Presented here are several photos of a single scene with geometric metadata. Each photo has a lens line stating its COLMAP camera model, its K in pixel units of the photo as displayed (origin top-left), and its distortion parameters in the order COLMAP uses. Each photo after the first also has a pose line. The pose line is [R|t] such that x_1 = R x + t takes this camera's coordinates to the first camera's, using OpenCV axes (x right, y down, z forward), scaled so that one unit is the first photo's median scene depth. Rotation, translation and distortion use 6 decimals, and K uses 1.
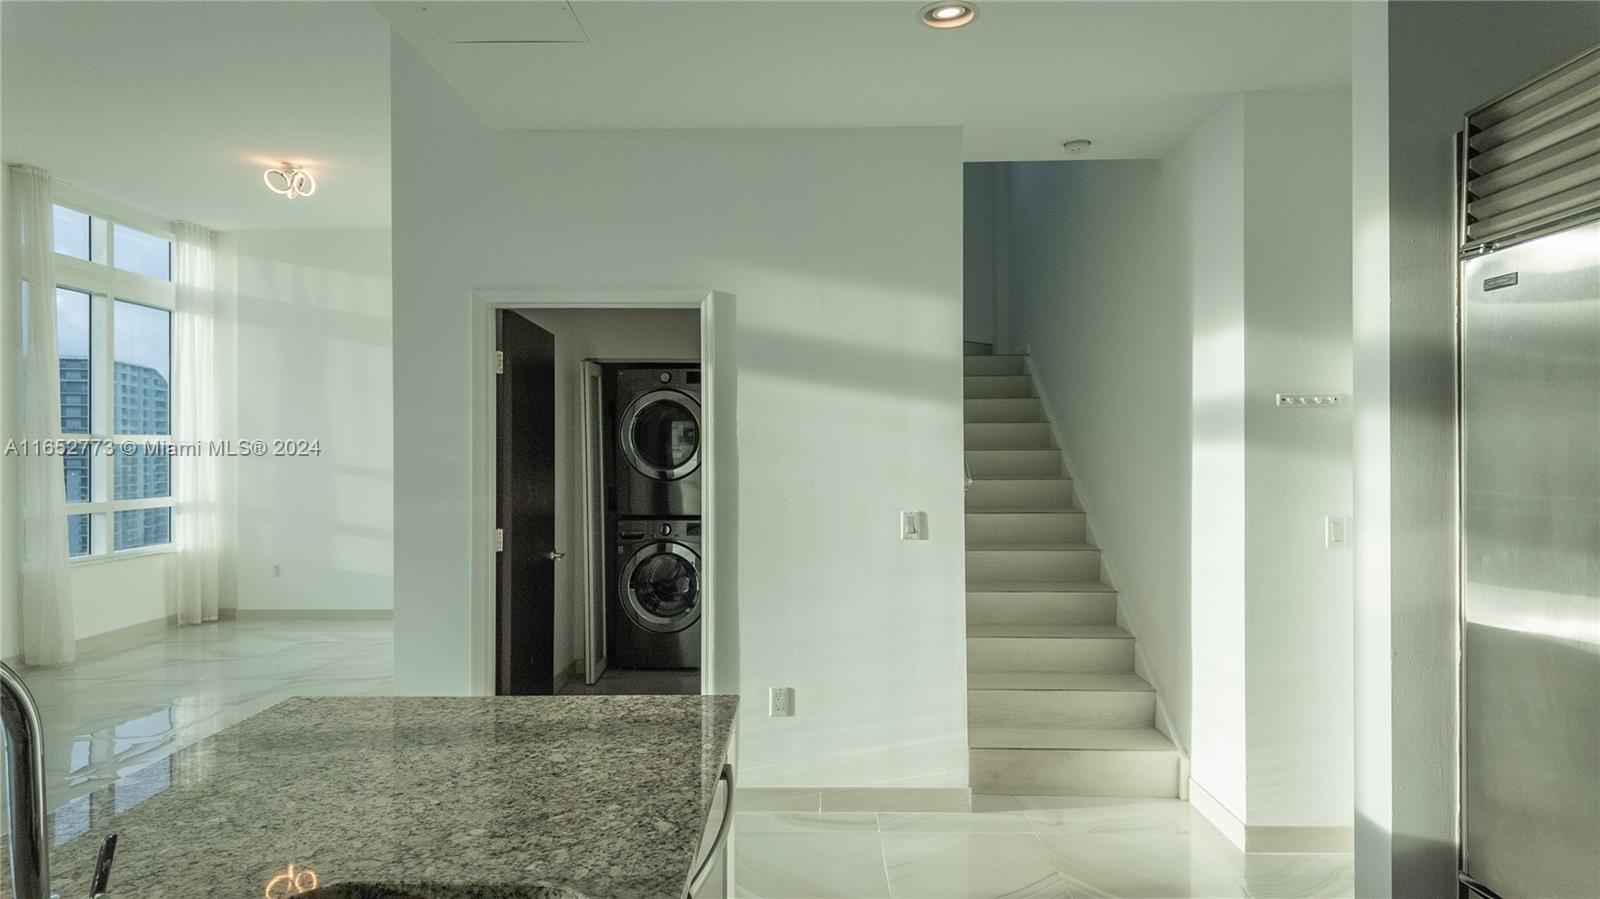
lens RADIAL K [[926.1, 0, 792.1], [0, 926.1, 449.8], [0, 0, 1]] dist [0.005209, 0.000763]
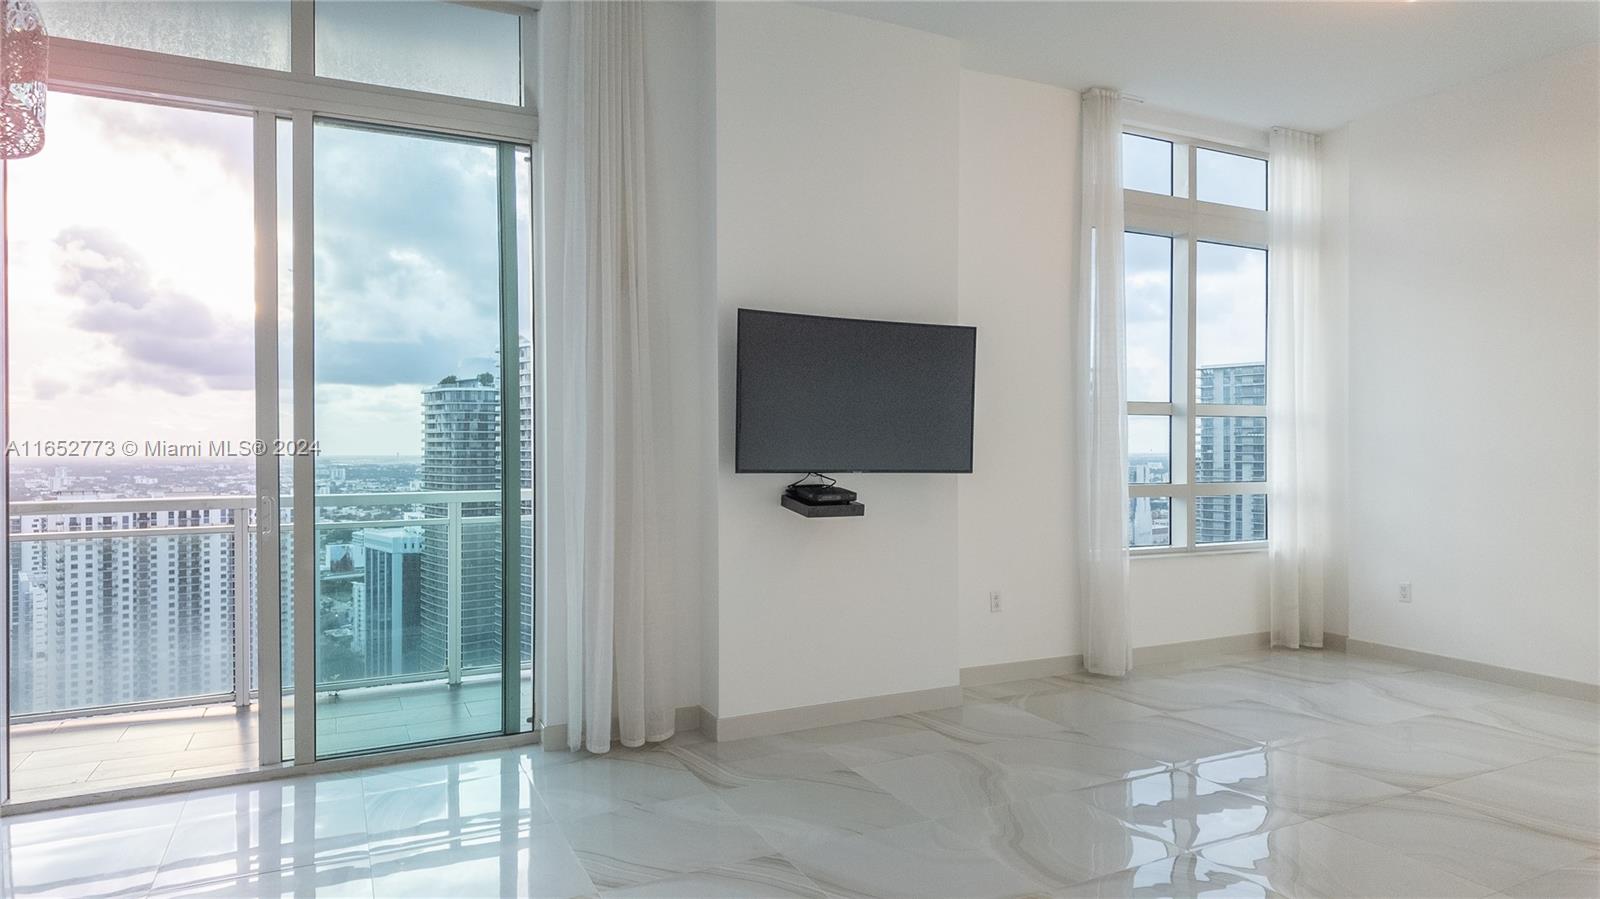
lens RADIAL K [[926.1, 0, 792.1], [0, 926.1, 449.8], [0, 0, 1]] dist [0.005209, 0.000763]
pose [[0.451318, 0.002442, -0.892360, -0.162366], [0.001515, 0.999993, 0.003503, 0.022332], [0.892362, -0.002933, 0.451311, 0.319613]]
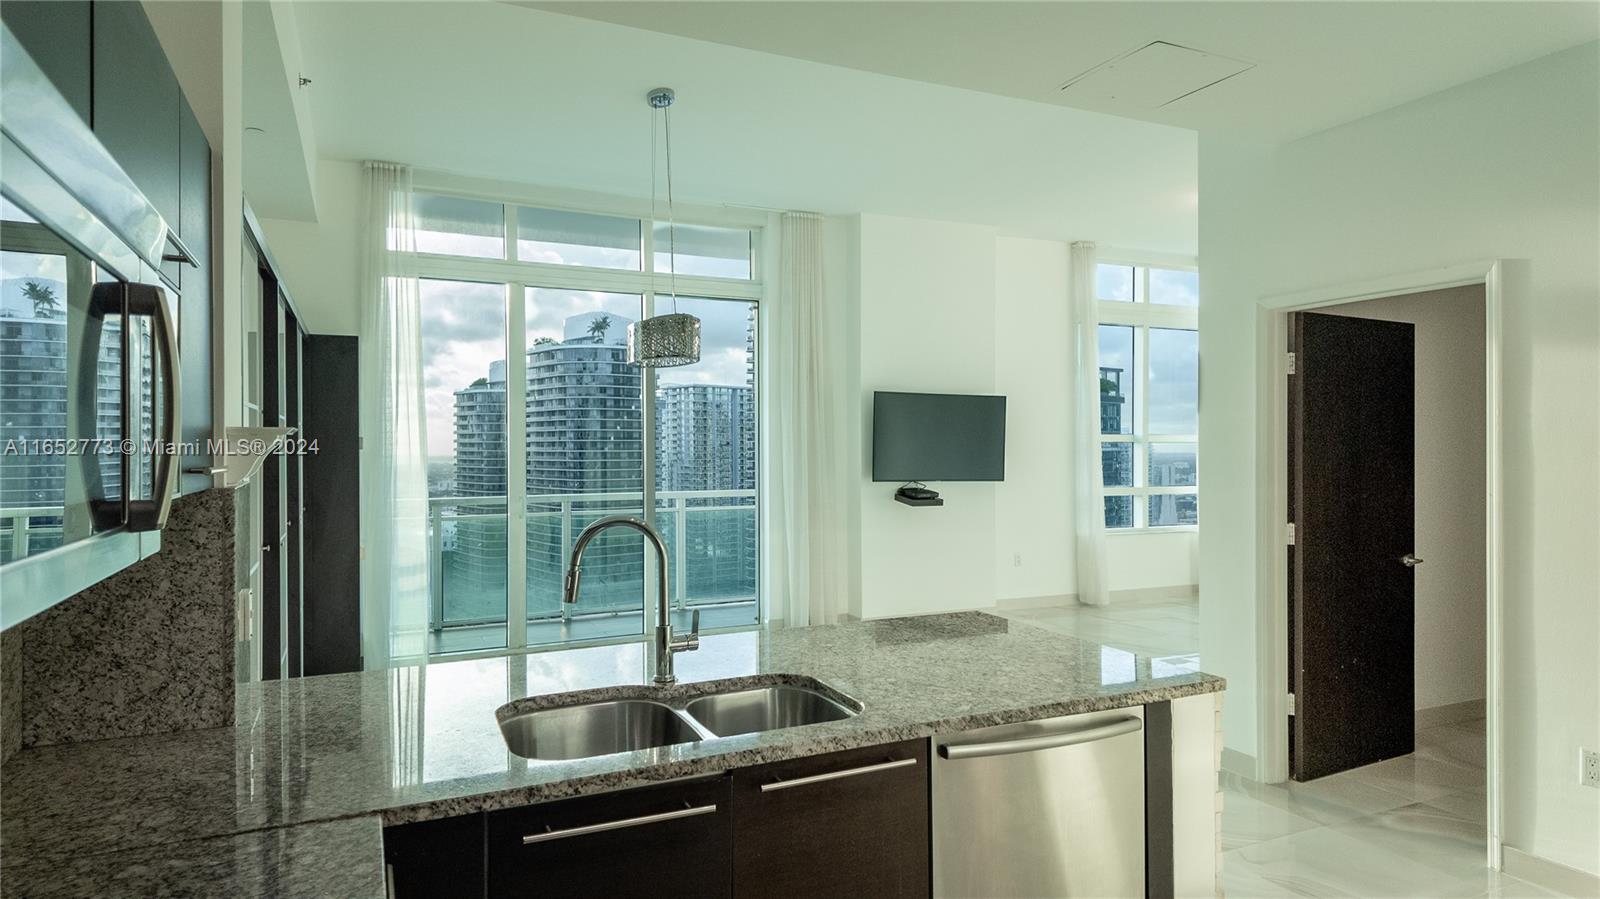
lens RADIAL K [[905.5, 0, 809.9], [0, 905.5, 451.0], [0, 0, 1]] dist [0.065376, -0.000335]
pose [[0.445487, 0.003299, -0.895282, 0.193404], [0.001459, 0.999989, 0.004411, -0.000806], [0.895287, -0.003271, 0.445477, 0.027181]]
